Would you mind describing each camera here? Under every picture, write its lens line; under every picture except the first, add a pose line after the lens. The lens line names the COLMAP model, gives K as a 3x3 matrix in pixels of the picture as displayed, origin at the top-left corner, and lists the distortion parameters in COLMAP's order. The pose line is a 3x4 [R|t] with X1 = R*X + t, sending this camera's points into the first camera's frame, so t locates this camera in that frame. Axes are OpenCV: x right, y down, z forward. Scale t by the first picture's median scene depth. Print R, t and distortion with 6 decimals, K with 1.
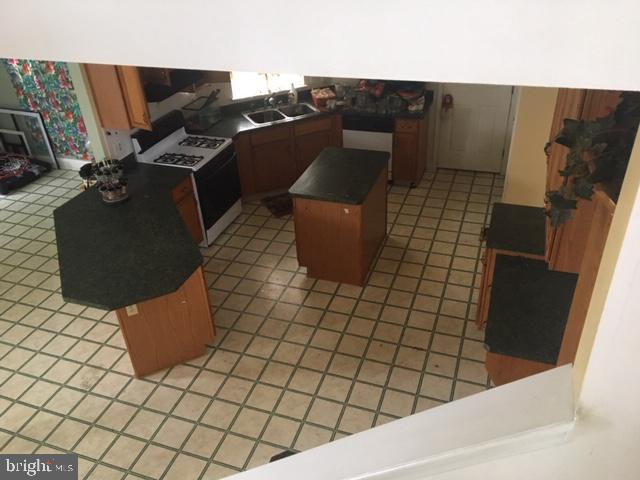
lens RADIAL K [[538.0, 0, 322.9], [0, 538.0, 241.7], [0, 0, 1]] dist [0.099650, -0.138999]
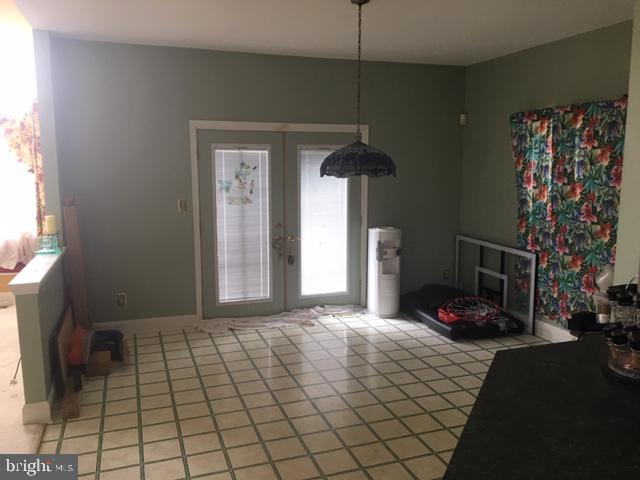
lens RADIAL K [[538.0, 0, 322.9], [0, 538.0, 241.7], [0, 0, 1]] dist [0.099650, -0.138999]
pose [[0.637334, 0.158194, -0.754175, -0.154149], [-0.435993, 0.881013, -0.183647, 0.009202], [0.635386, 0.445860, 0.630471, 0.353429]]
